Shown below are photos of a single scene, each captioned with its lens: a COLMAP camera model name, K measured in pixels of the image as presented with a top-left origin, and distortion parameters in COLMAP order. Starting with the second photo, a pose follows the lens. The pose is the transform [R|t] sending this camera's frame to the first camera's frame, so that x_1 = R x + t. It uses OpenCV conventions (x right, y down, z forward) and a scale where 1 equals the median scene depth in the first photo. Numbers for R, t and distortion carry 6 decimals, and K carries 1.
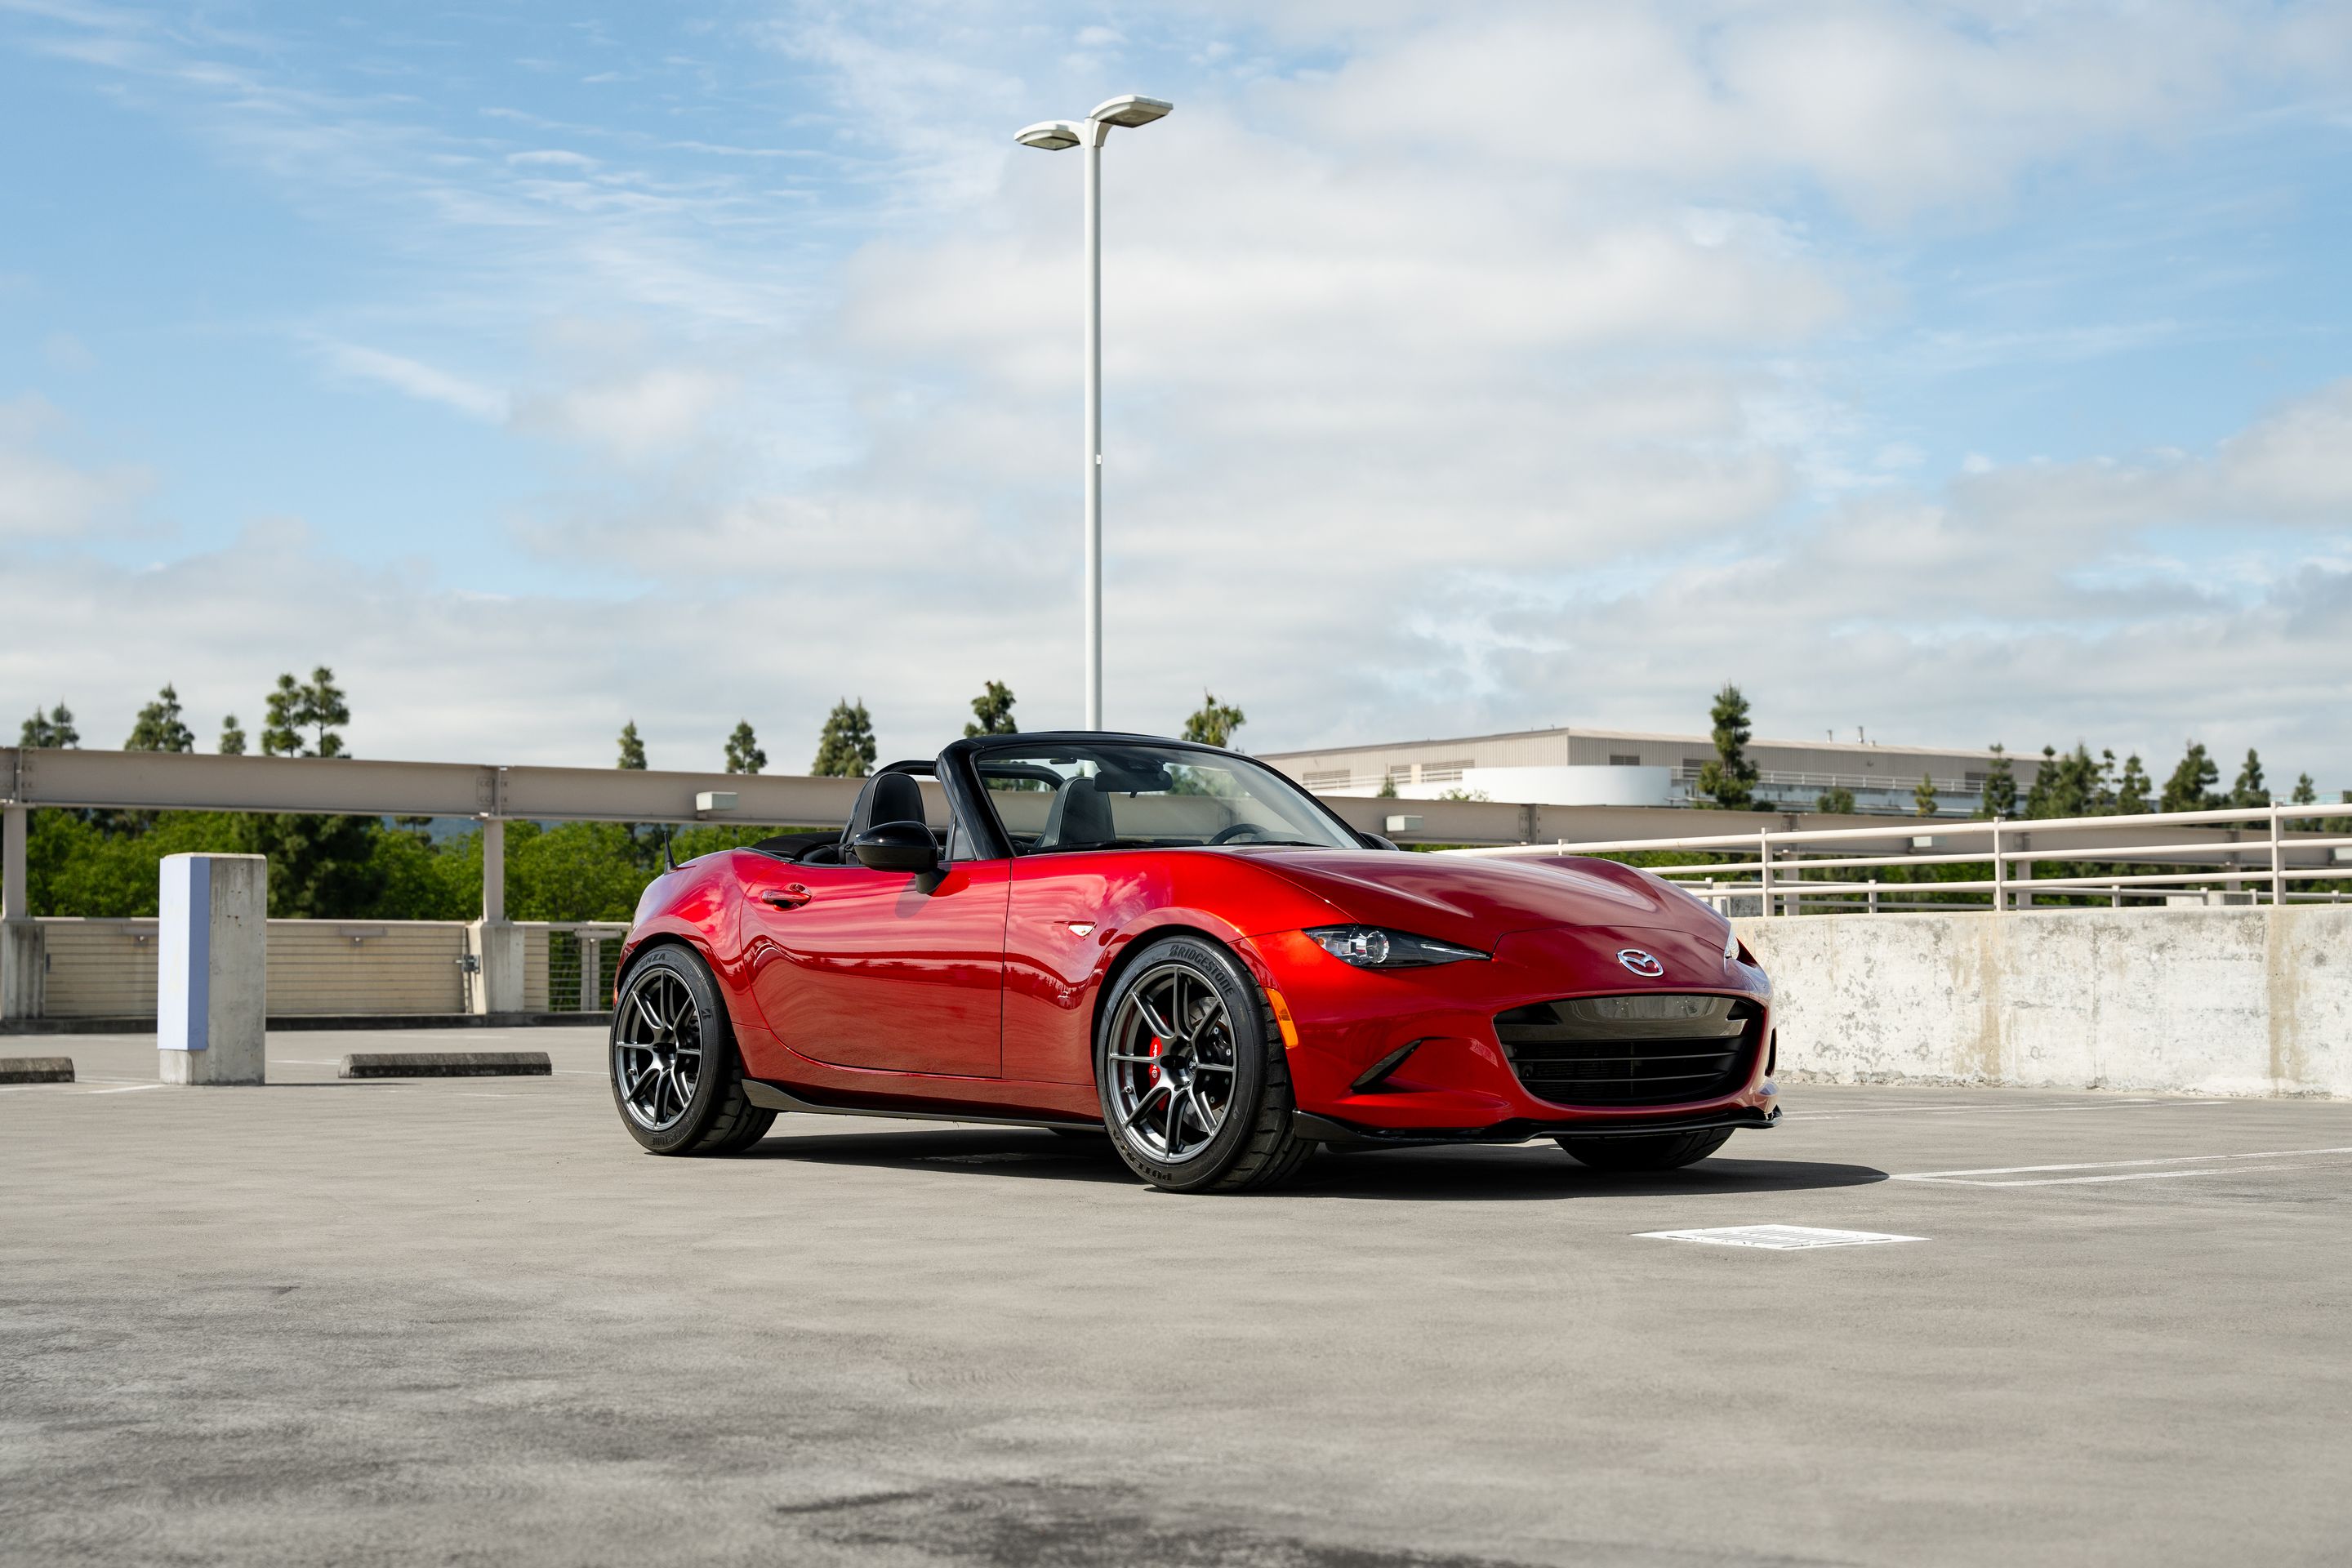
lens RADIAL K [[4491.7, 0, 1176.0], [0, 4491.7, 784.0], [0, 0, 1]] dist [0.060291, 1.390213]
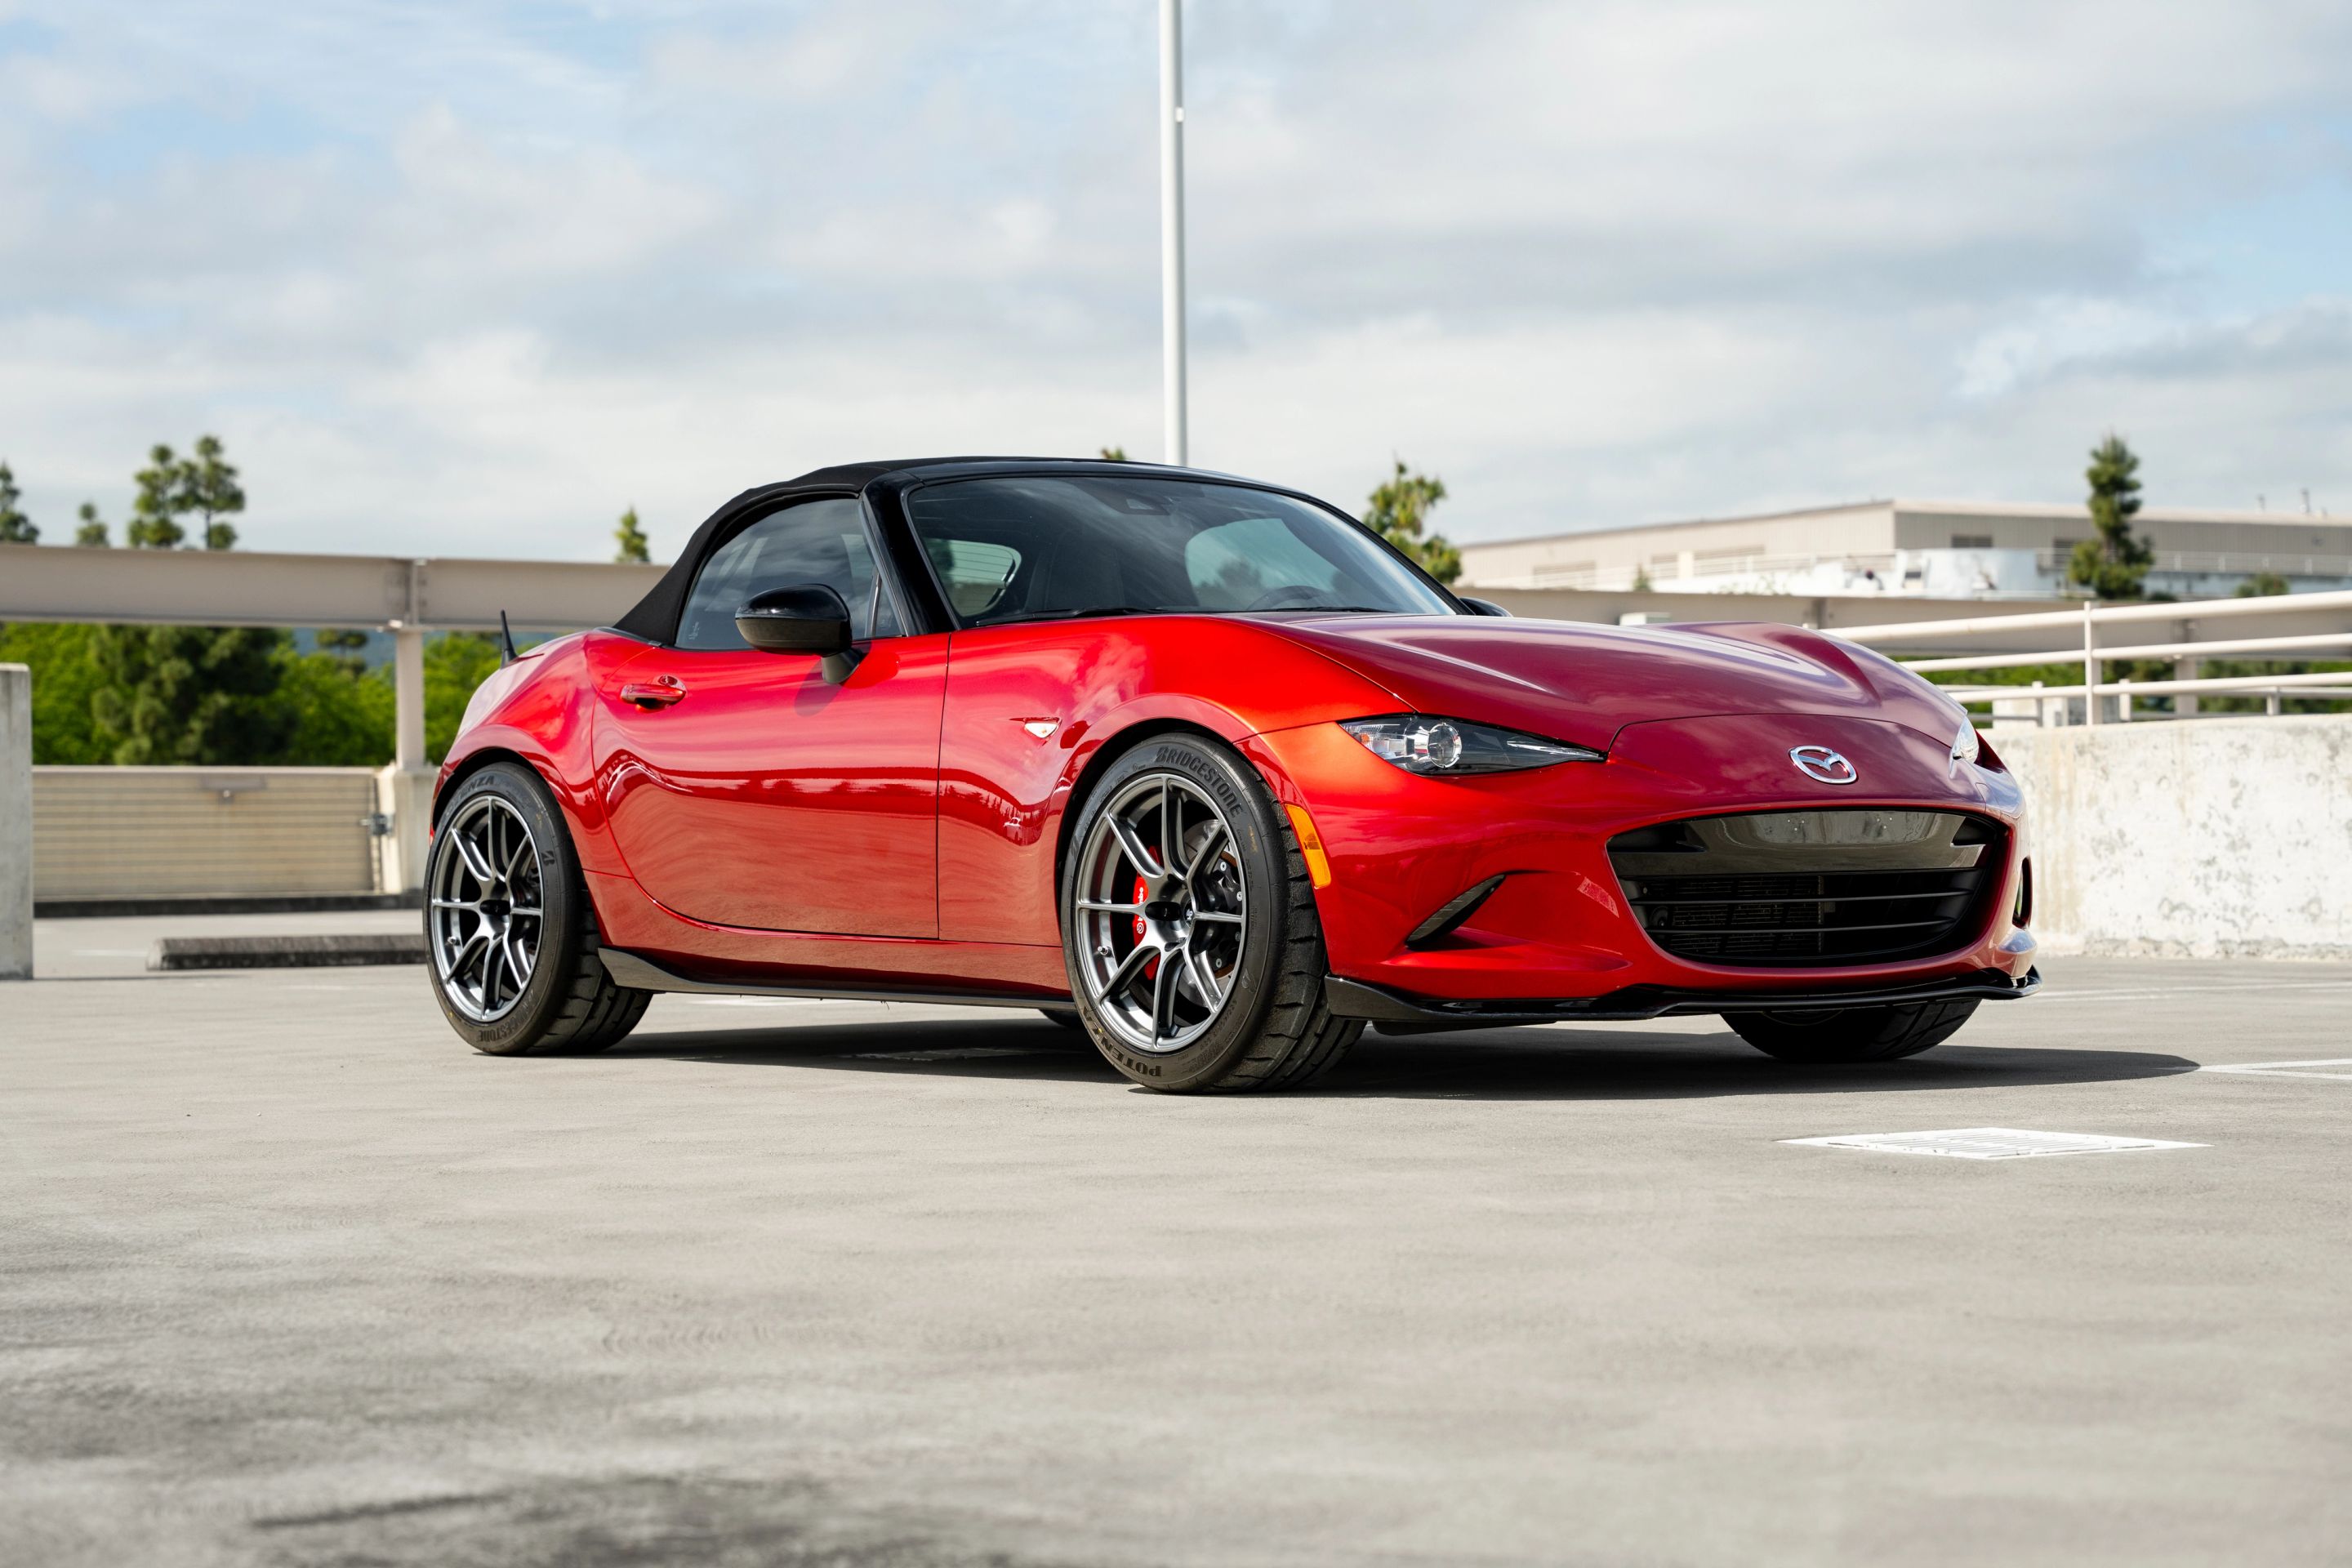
lens RADIAL K [[5836.0, 0, 1187.4], [0, 5836.0, 778.0], [0, 0, 1]] dist [0.403419, 1.728659]
pose [[0.998701, -0.010981, -0.049751, 0.043951], [0.012308, 0.999574, 0.026461, 0.014452], [0.049439, -0.027039, 0.998411, 0.066352]]
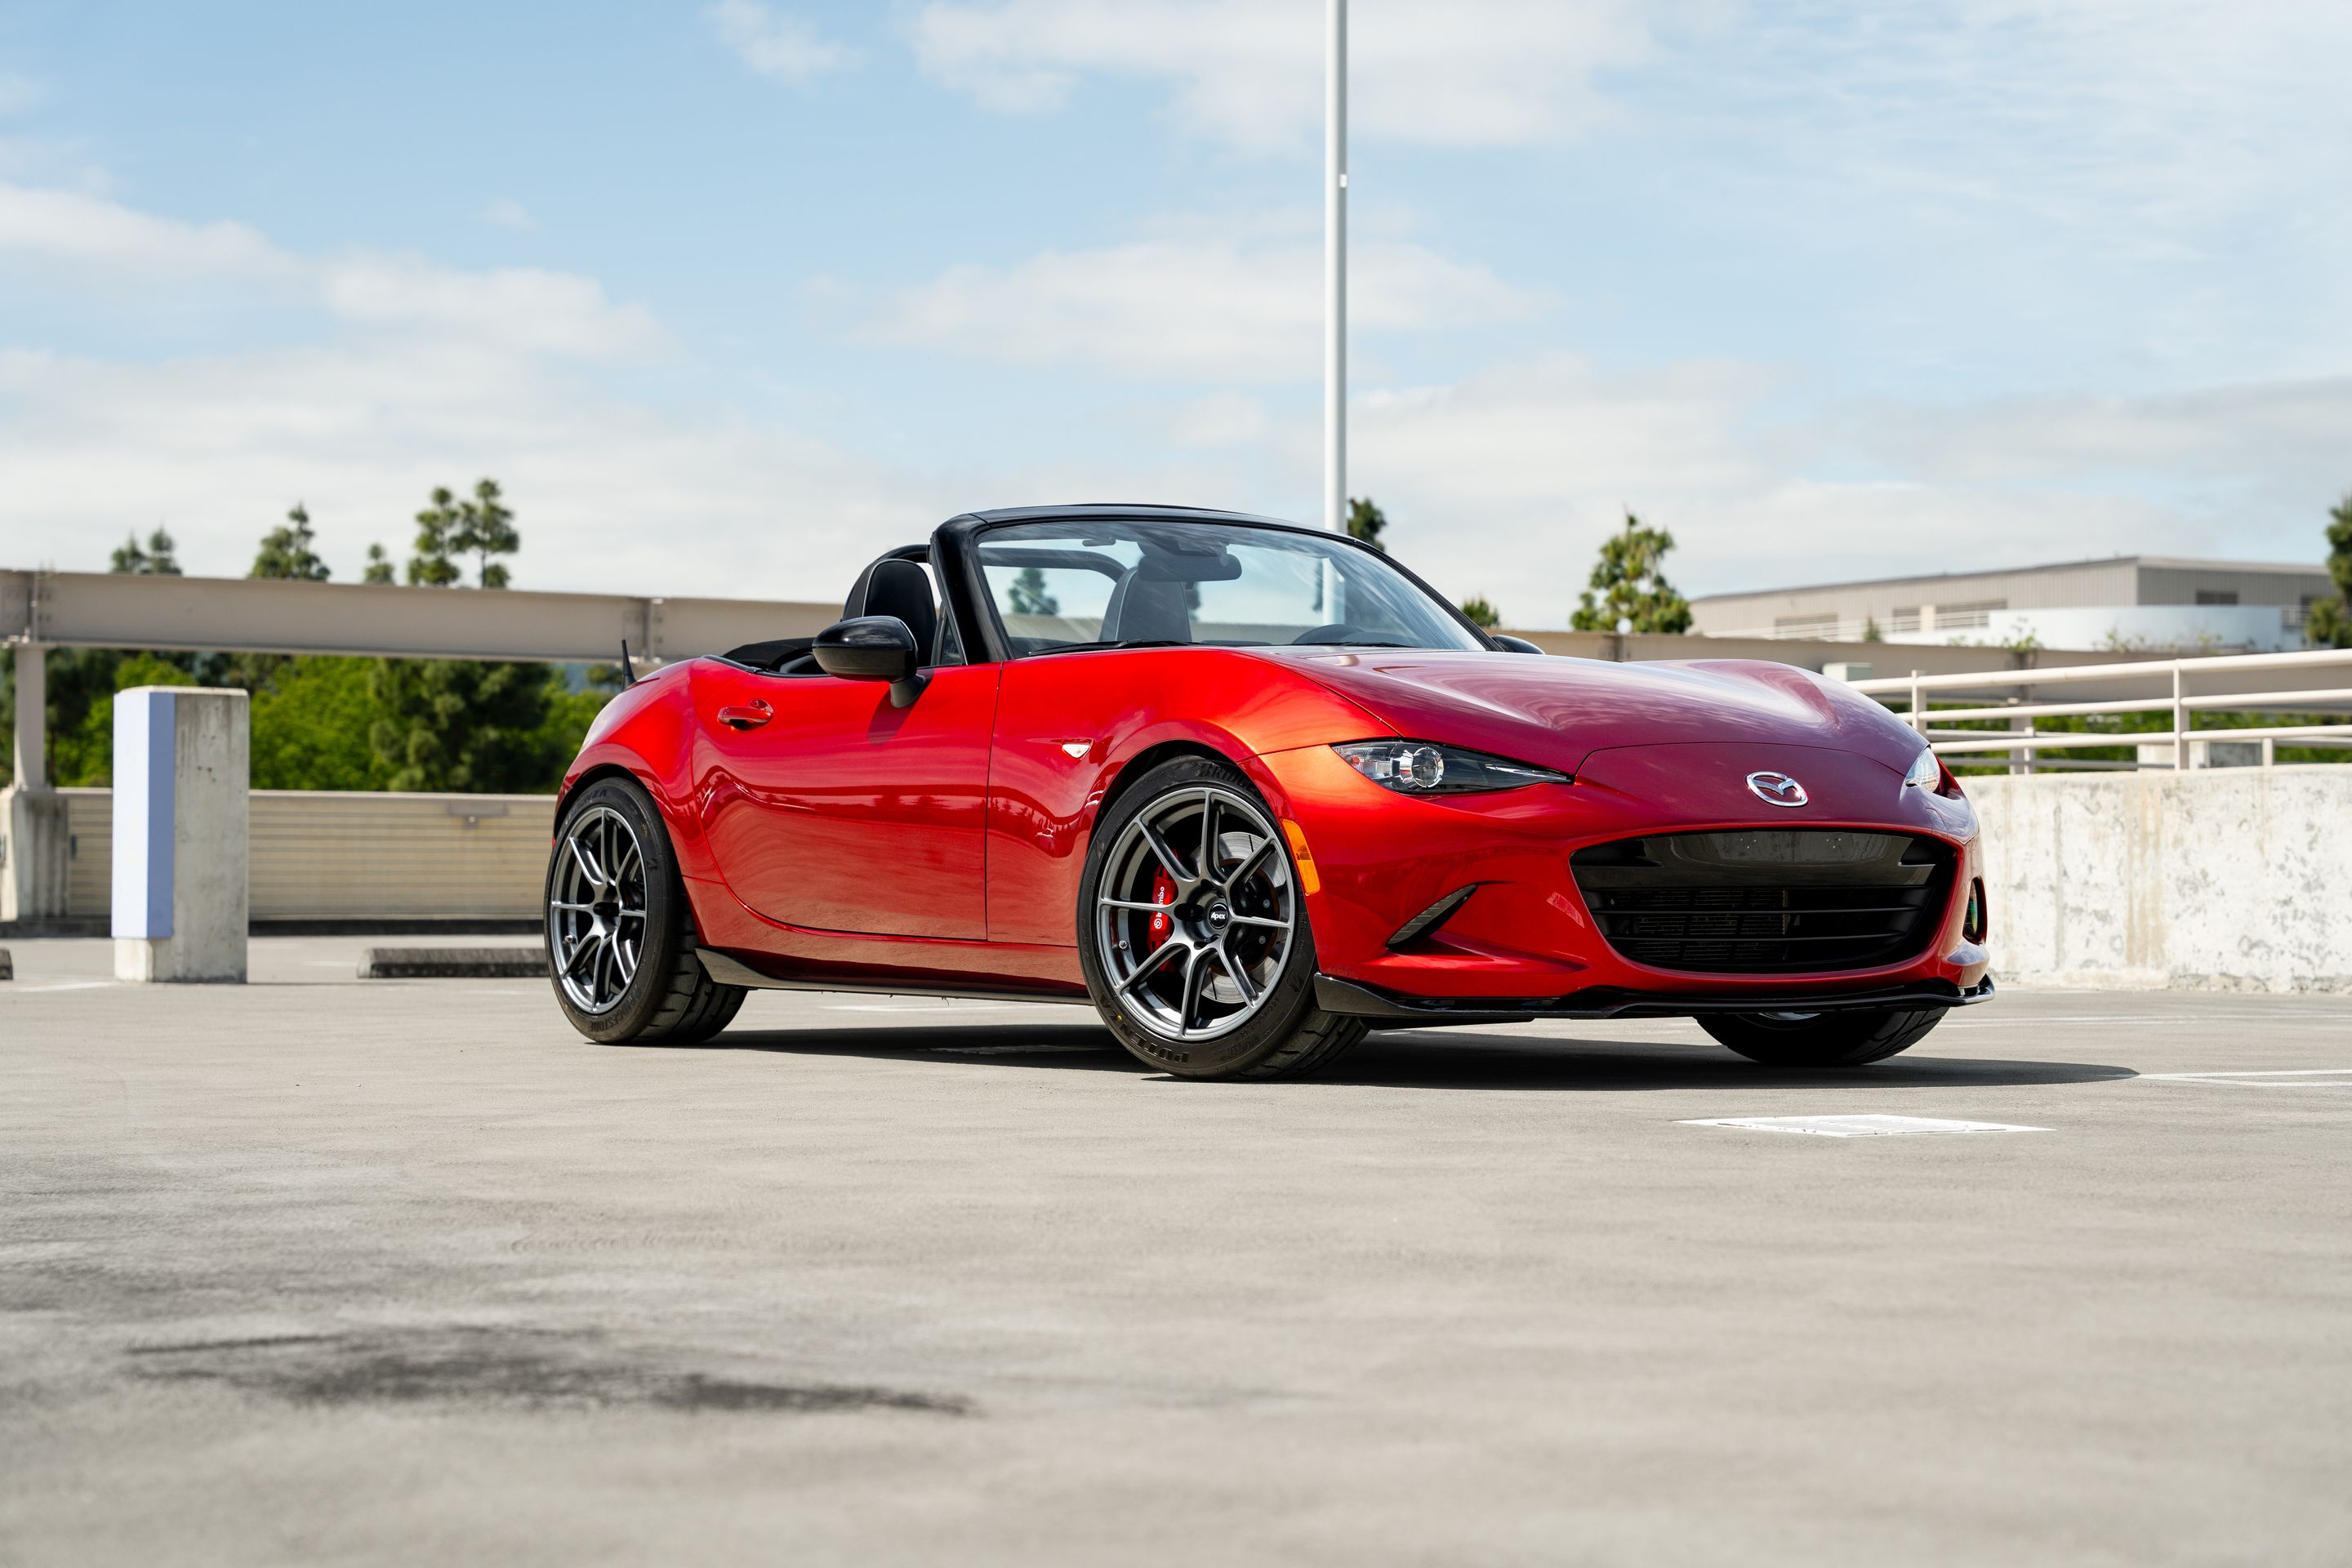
lens RADIAL K [[6001.8, 0, 1214.9], [0, 6001.8, 751.0], [0, 0, 1]] dist [0.477953, 0.802710]
pose [[0.993830, 0.001160, -0.110906, 0.109198], [0.000143, 0.999931, 0.011738, 0.018573], [0.110912, -0.011681, 0.993762, -0.038850]]
